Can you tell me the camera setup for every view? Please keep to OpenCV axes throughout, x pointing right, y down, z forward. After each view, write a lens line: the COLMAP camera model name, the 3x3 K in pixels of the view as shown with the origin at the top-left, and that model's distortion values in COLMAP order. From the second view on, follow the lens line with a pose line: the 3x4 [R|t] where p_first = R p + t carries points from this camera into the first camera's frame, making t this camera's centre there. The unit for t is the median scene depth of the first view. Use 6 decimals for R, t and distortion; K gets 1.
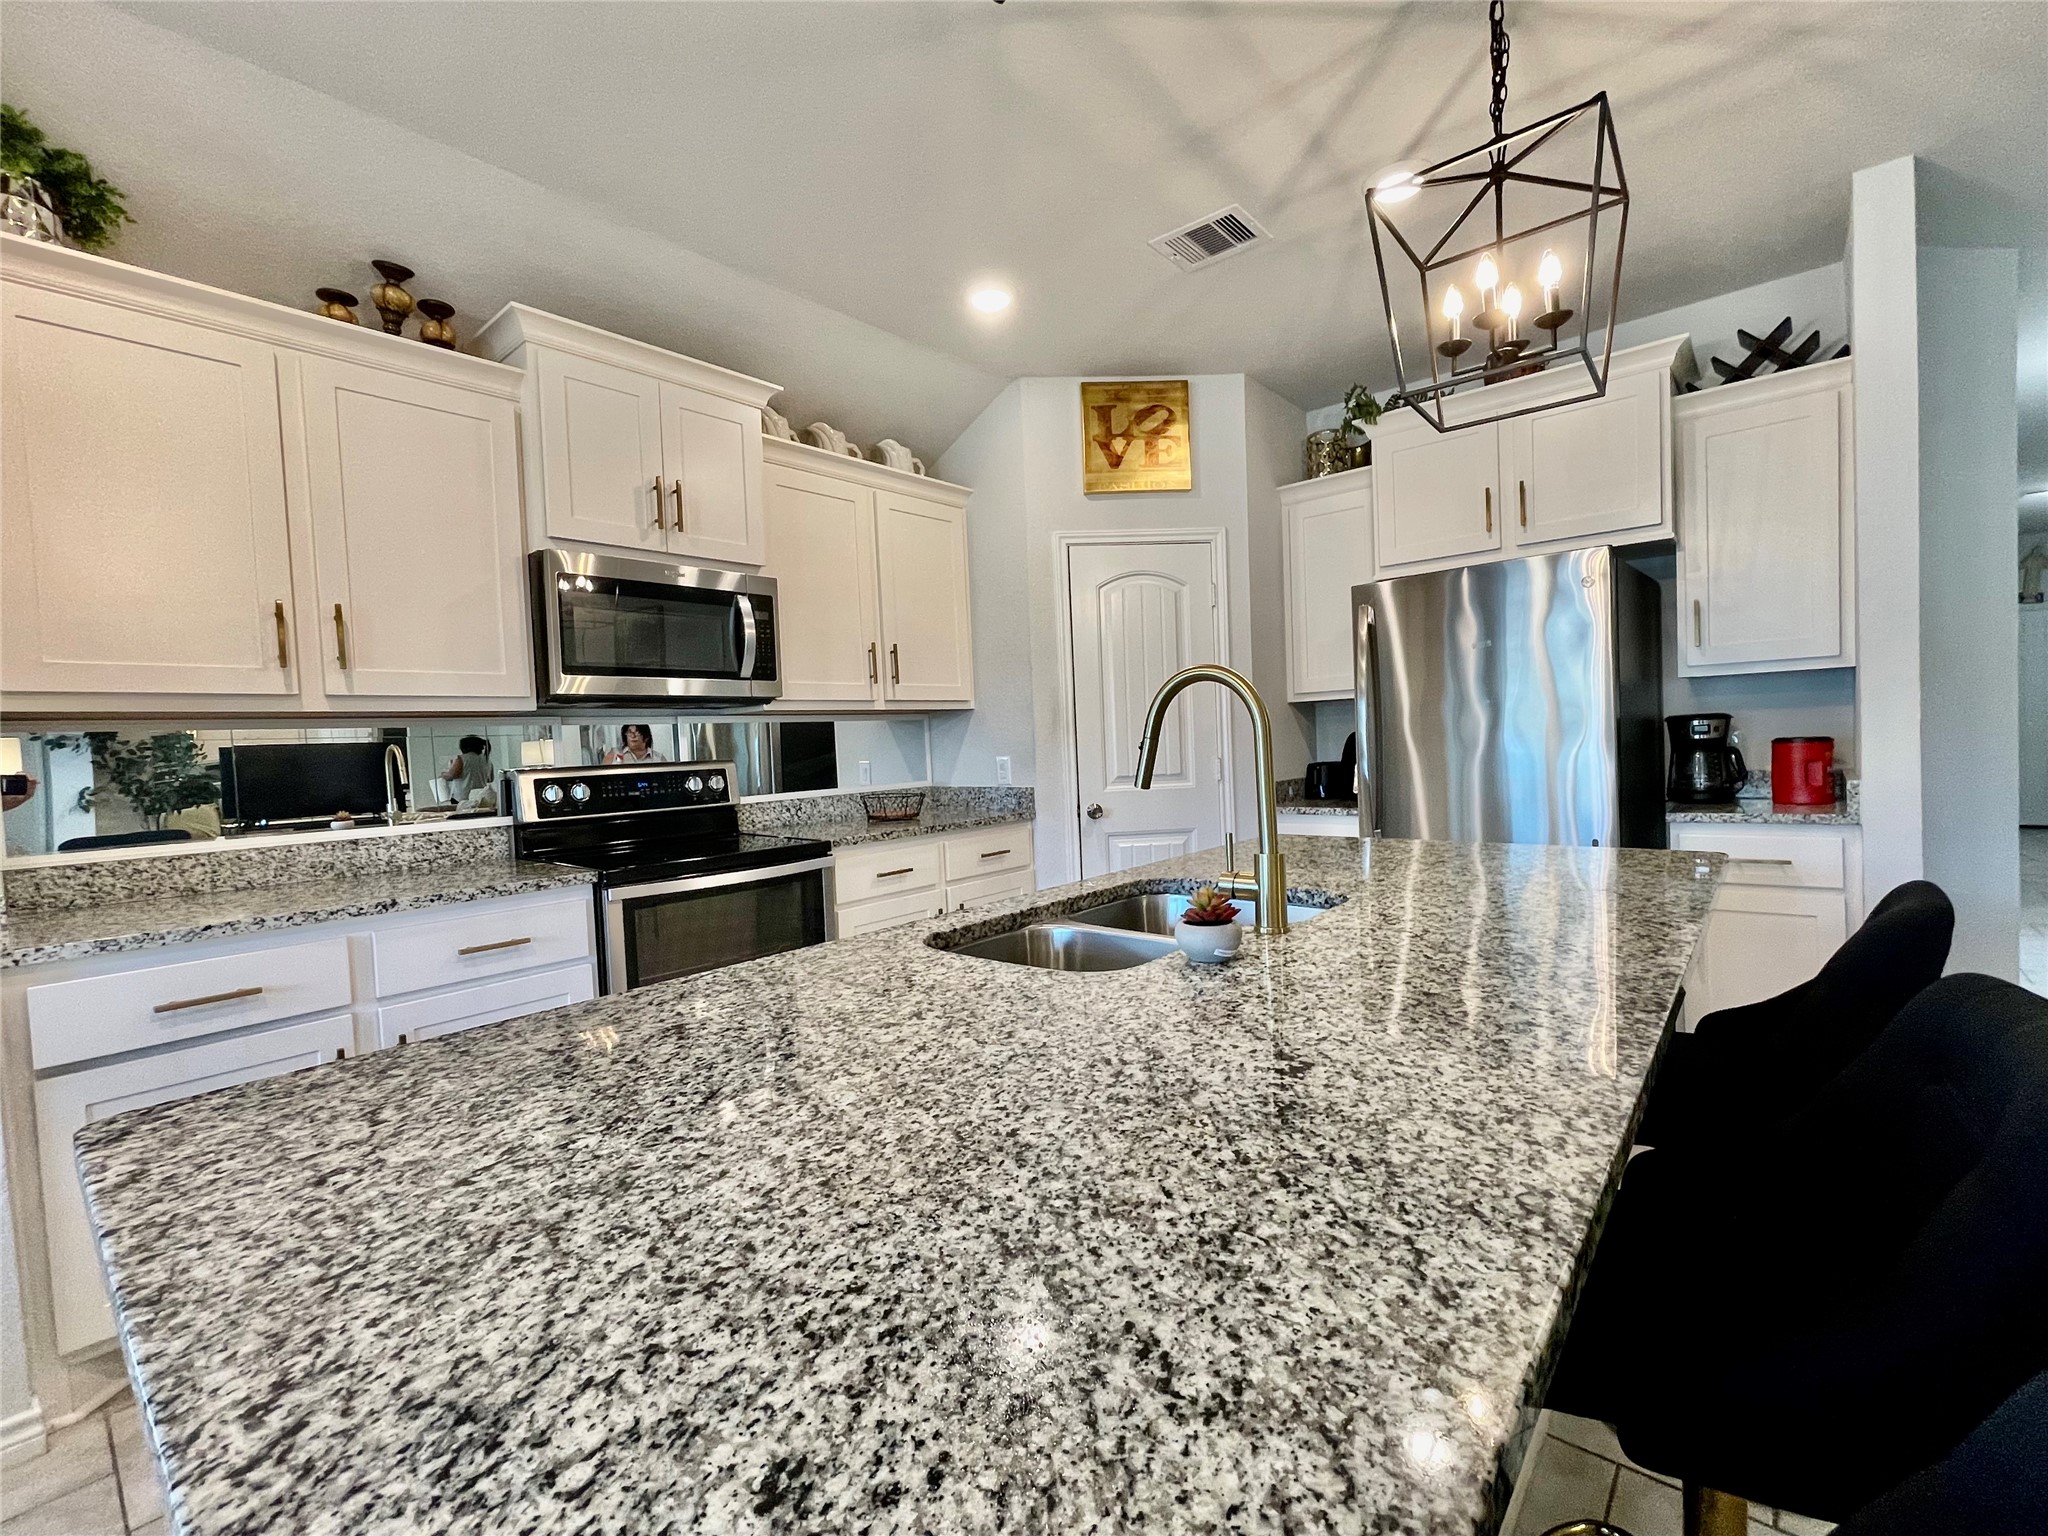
lens RADIAL K [[893.1, 0, 1023.2], [0, 893.1, 777.0], [0, 0, 1]] dist [0.001897, 0.000060]
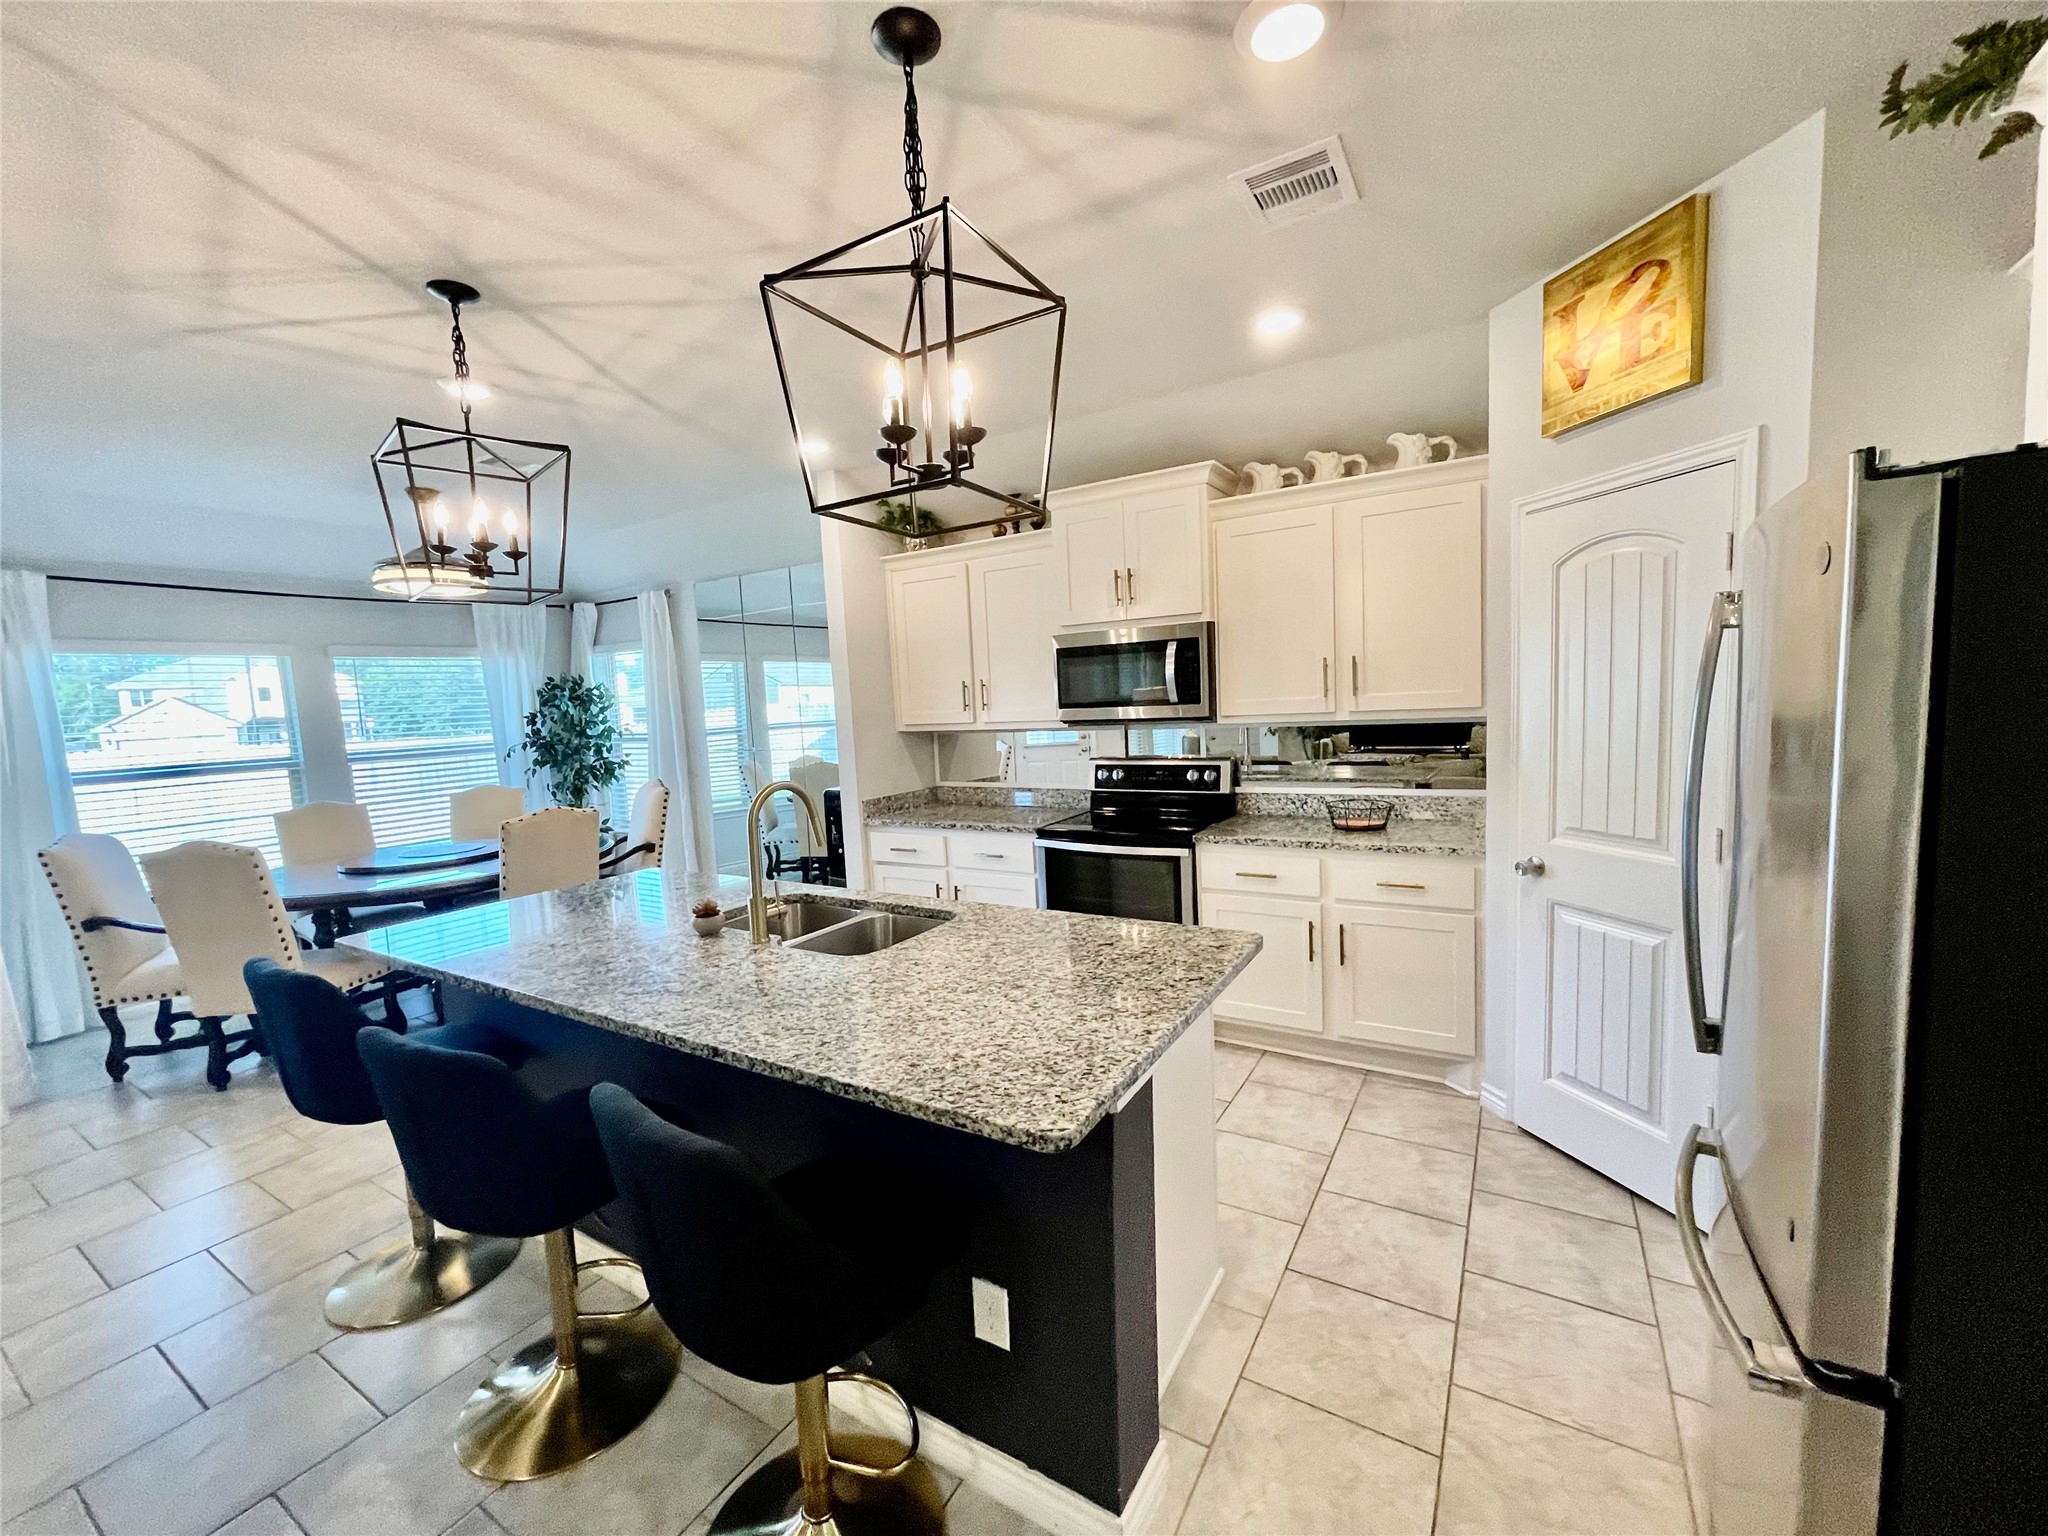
lens RADIAL K [[820.5, 0, 1014.7], [0, 820.5, 770.5], [0, 0, 1]] dist [-0.001987, -0.000620]
pose [[0.156071, 0.120770, -0.980335, 0.838664], [0.000989, 0.992478, 0.122423, -0.157448], [0.987745, -0.020076, 0.154777, 0.560373]]
